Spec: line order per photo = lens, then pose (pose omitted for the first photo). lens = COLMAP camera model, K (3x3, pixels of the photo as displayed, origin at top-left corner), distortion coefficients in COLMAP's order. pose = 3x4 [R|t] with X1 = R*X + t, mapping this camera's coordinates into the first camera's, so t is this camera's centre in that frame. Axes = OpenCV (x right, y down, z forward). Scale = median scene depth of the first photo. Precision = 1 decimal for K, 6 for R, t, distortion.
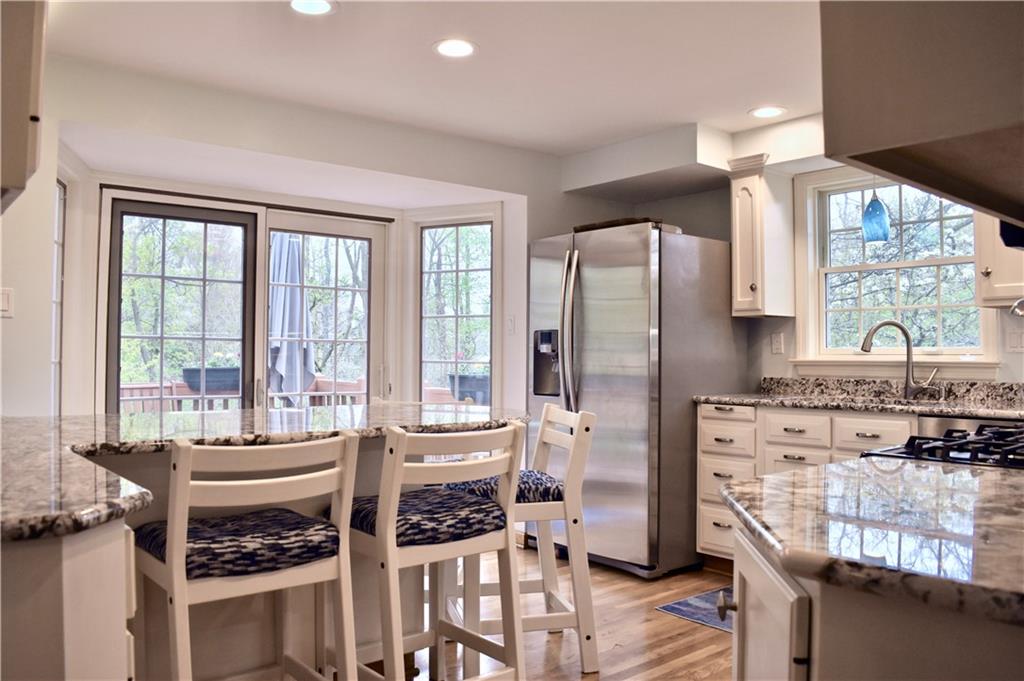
lens RADIAL K [[795.2, 0, 511.9], [0, 795.2, 344.5], [0, 0, 1]] dist [-0.093591, 0.009255]
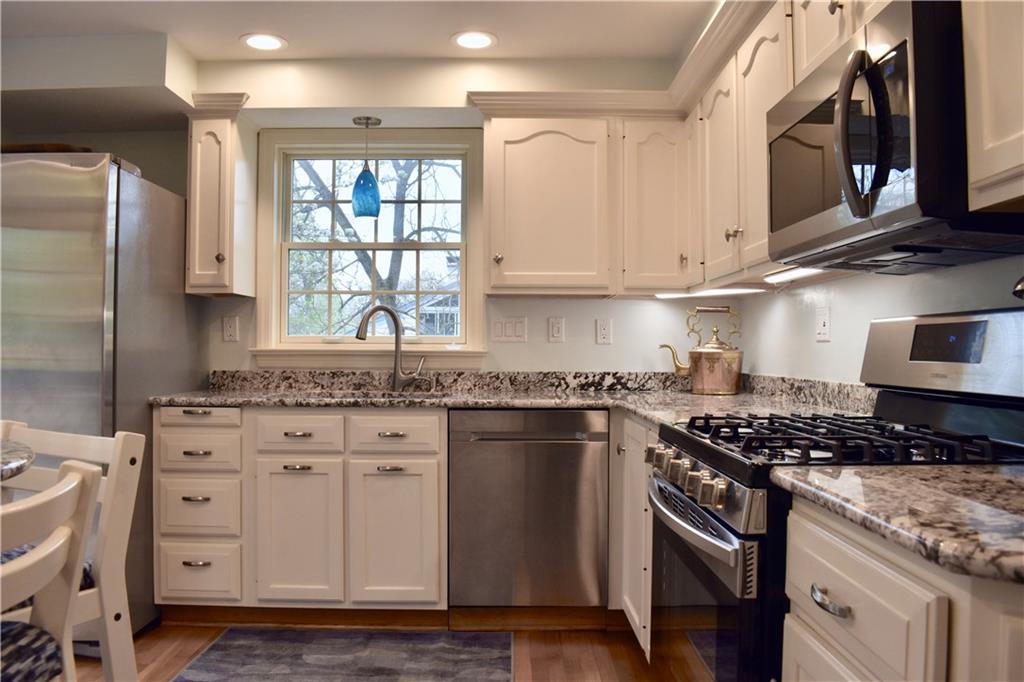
lens RADIAL K [[795.2, 0, 512.5], [0, 795.2, 337.4], [0, 0, 1]] dist [-0.093591, 0.009255]
pose [[0.634924, 0.011165, 0.772494, -0.123472], [-0.013212, 0.999906, -0.003593, 0.007361], [-0.772462, -0.007925, 0.635012, 0.277684]]
